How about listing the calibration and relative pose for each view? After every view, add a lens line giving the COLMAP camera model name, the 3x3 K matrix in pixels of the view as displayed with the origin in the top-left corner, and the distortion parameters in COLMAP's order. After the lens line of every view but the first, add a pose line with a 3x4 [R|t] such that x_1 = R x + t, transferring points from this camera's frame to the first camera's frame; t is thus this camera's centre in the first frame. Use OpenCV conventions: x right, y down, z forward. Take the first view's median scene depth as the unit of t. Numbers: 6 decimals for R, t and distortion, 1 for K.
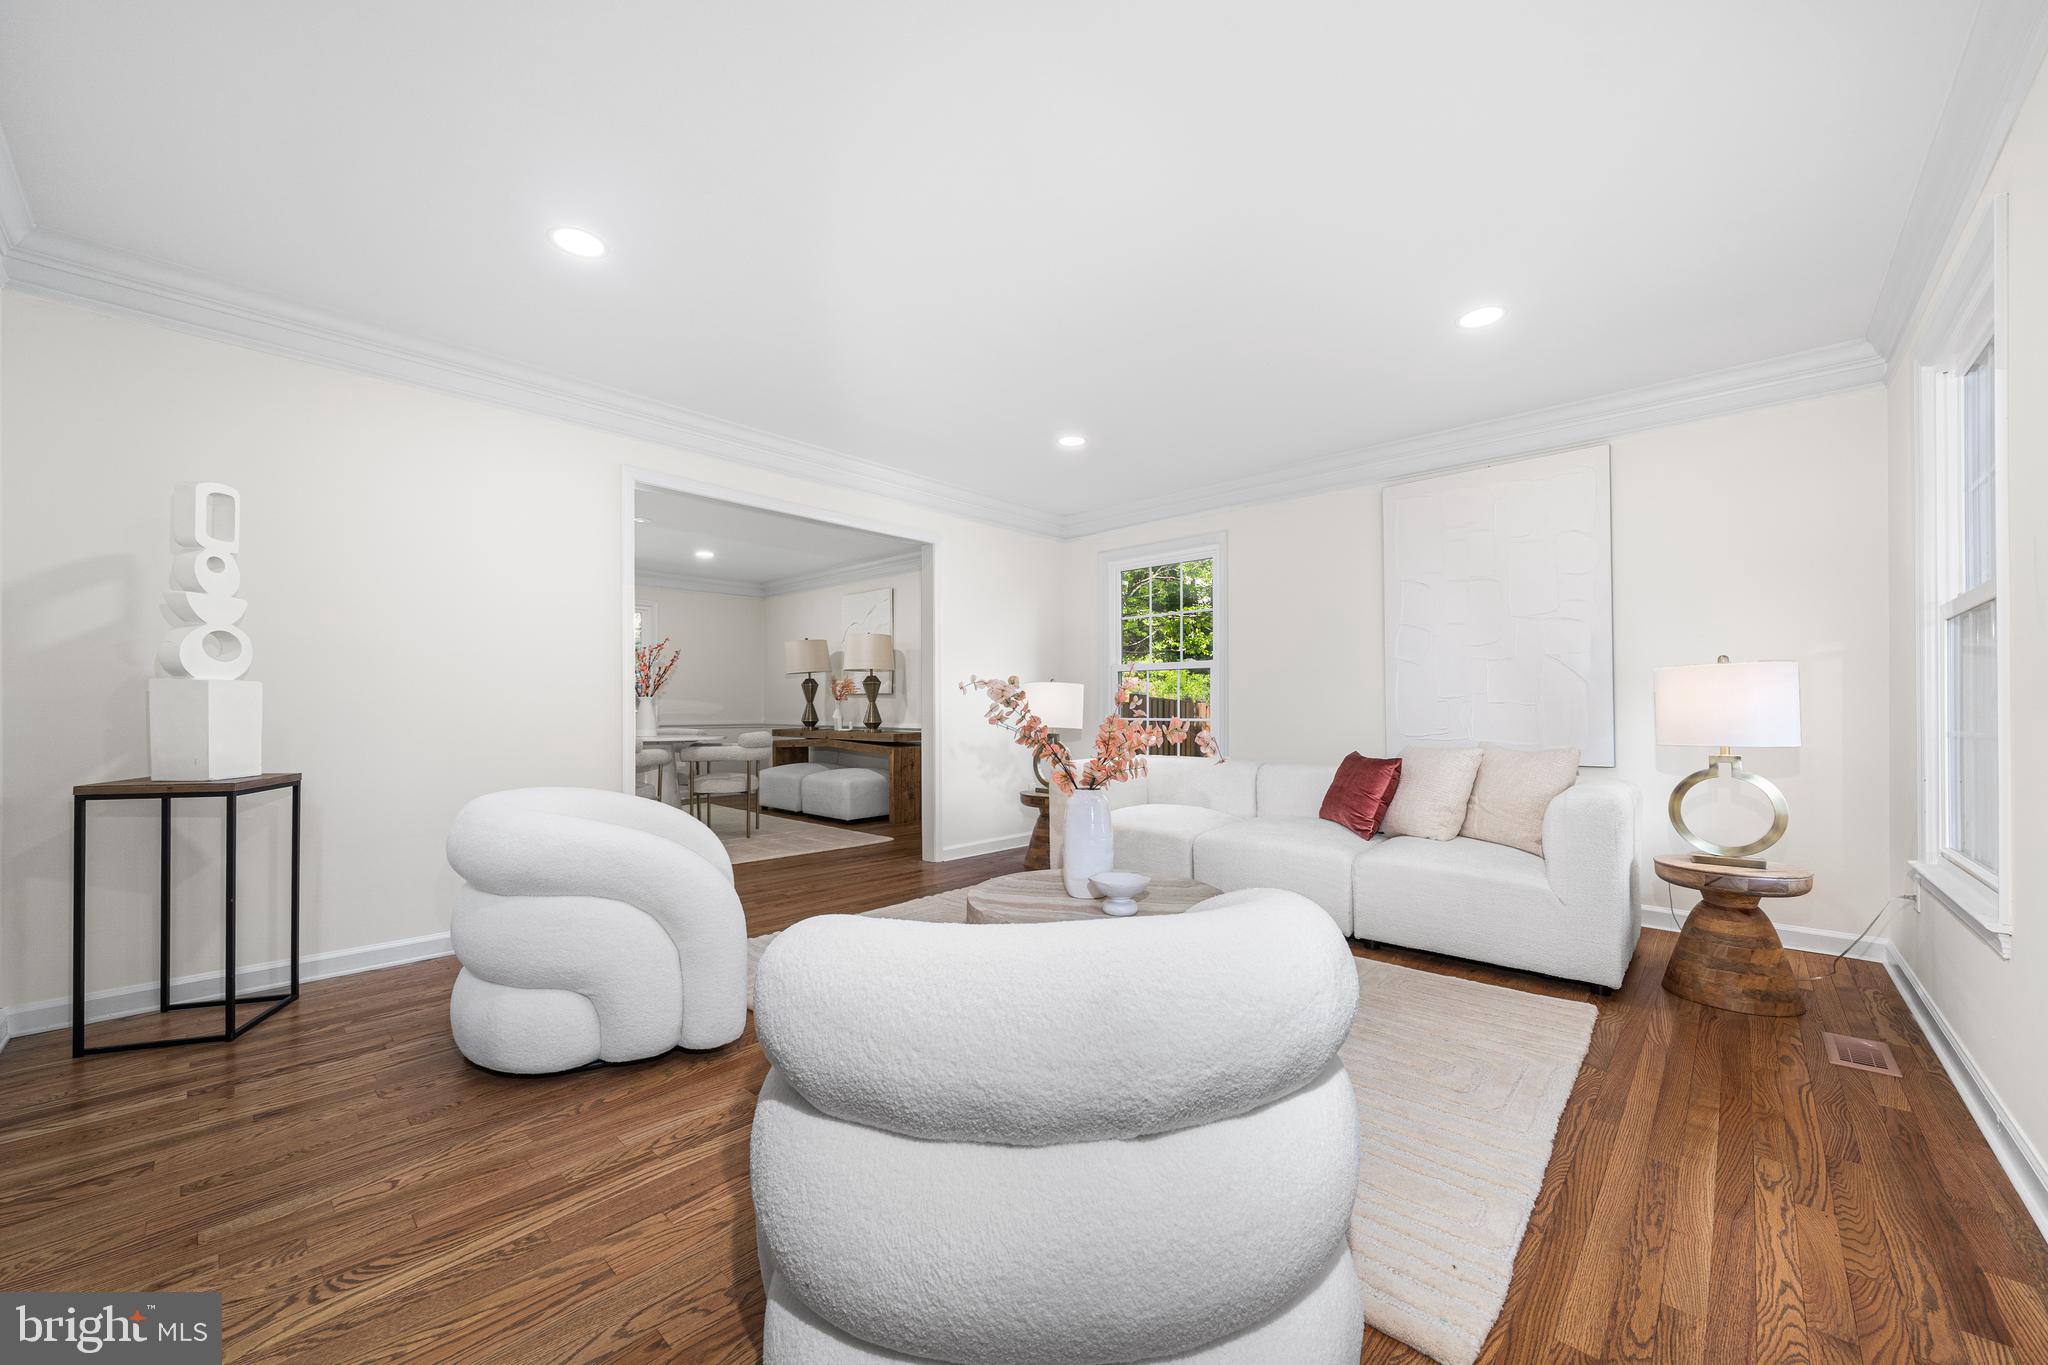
lens RADIAL K [[760.1, 0, 1007.8], [0, 760.1, 702.2], [0, 0, 1]] dist [-0.006309, 0.000032]
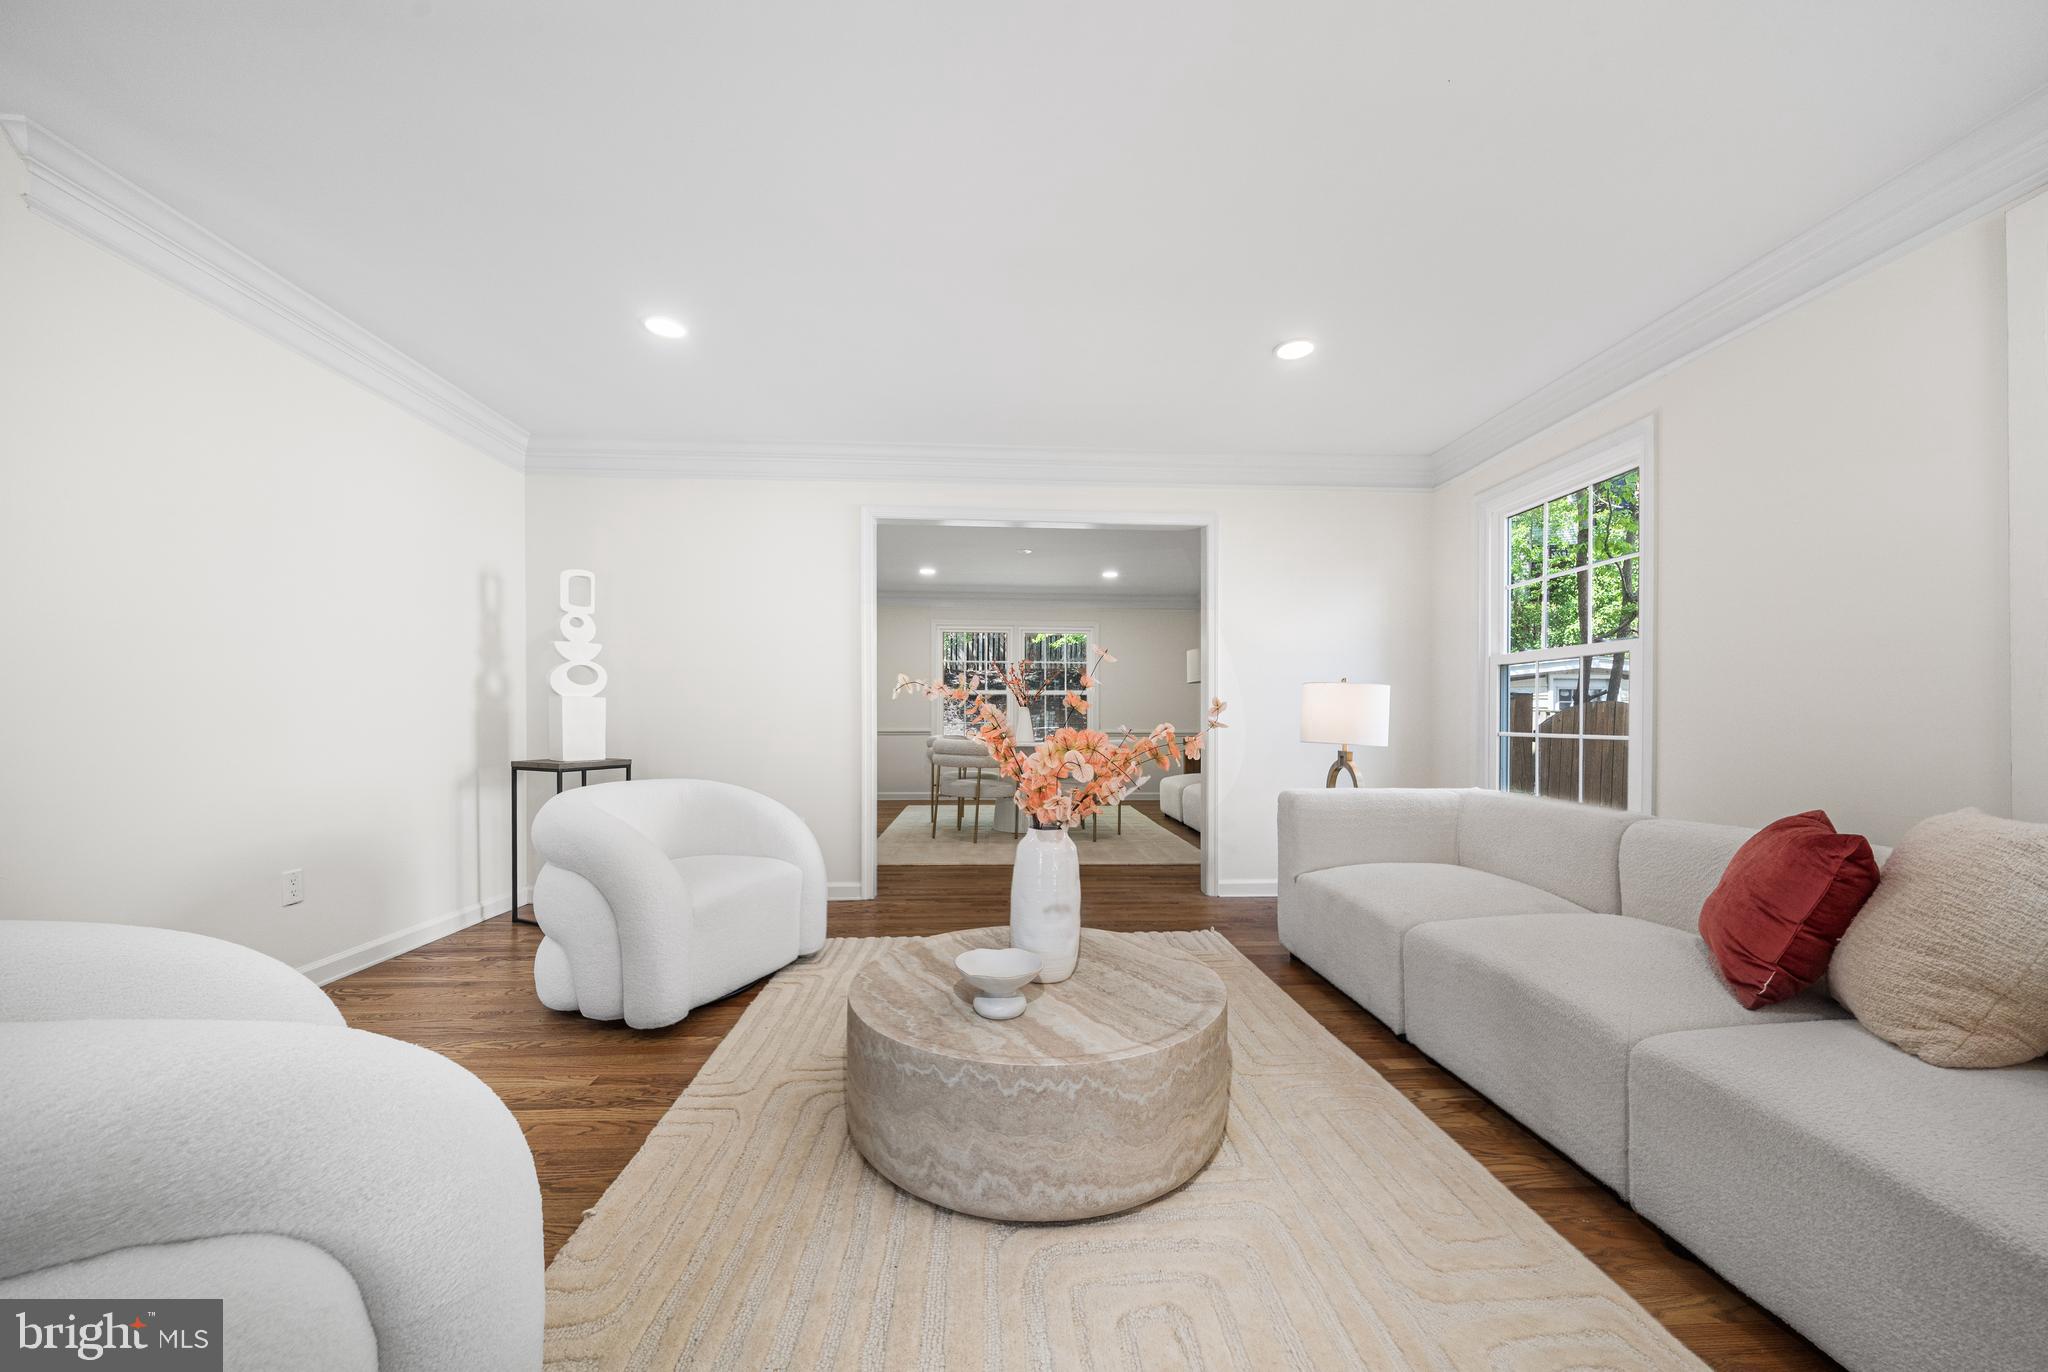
lens RADIAL K [[709.4, 0, 1028.9], [0, 709.4, 718.3], [0, 0, 1]] dist [-0.007016, -0.000003]
pose [[0.735431, 0.001660, -0.677598, 0.603692], [0.002203, 0.999986, 0.004841, 0.008726], [0.677596, -0.005053, 0.735417, 0.550460]]
